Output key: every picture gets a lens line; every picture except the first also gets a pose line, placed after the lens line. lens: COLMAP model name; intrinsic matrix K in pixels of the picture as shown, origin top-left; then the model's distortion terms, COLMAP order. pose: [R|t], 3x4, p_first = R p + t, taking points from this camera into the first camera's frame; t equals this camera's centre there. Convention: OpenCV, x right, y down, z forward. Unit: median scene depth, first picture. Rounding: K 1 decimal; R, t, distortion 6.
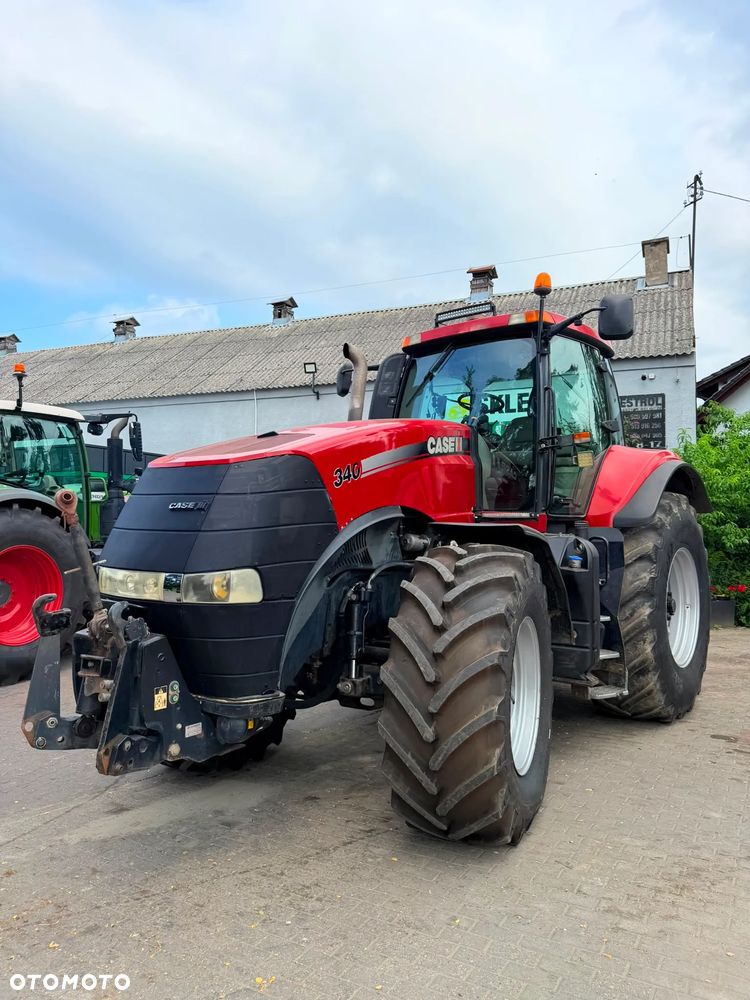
lens RADIAL K [[703.3, 0, 371.7], [0, 703.3, 498.8], [0, 0, 1]] dist [0.079156, -0.101573]
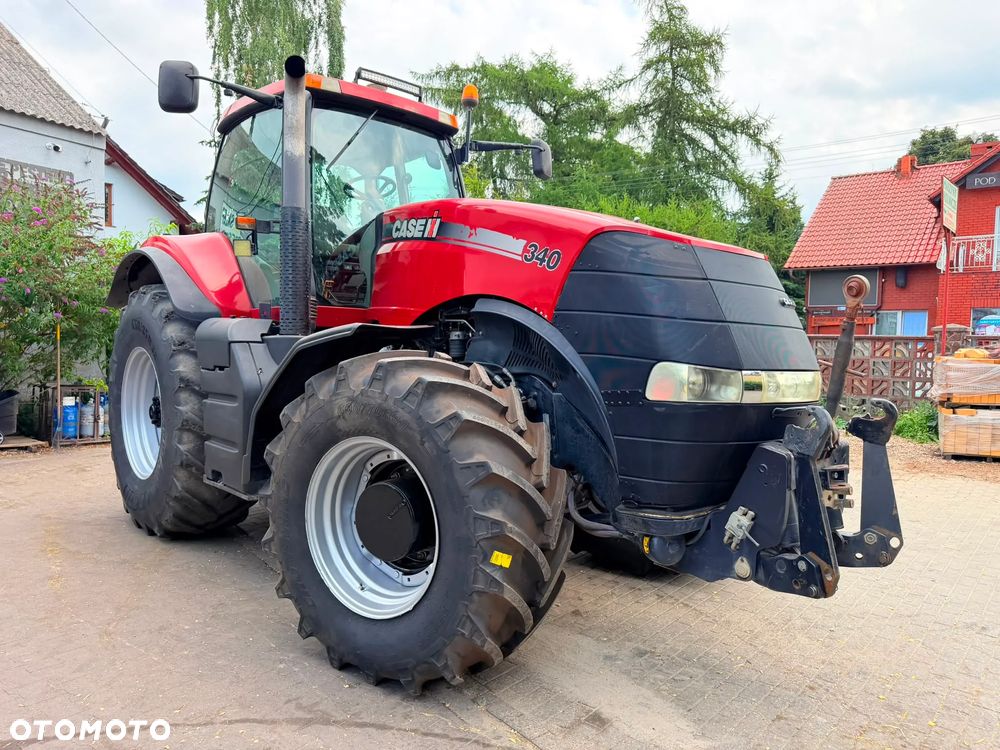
lens RADIAL K [[708.8, 0, 500.0], [0, 708.8, 375.0], [0, 0, 1]] dist [0.033639, -0.038132]
pose [[0.162387, -0.045494, 0.985678, -0.825245], [-0.053209, 0.997079, 0.054786, 0.048707], [-0.985291, -0.061343, 0.159492, 0.788435]]
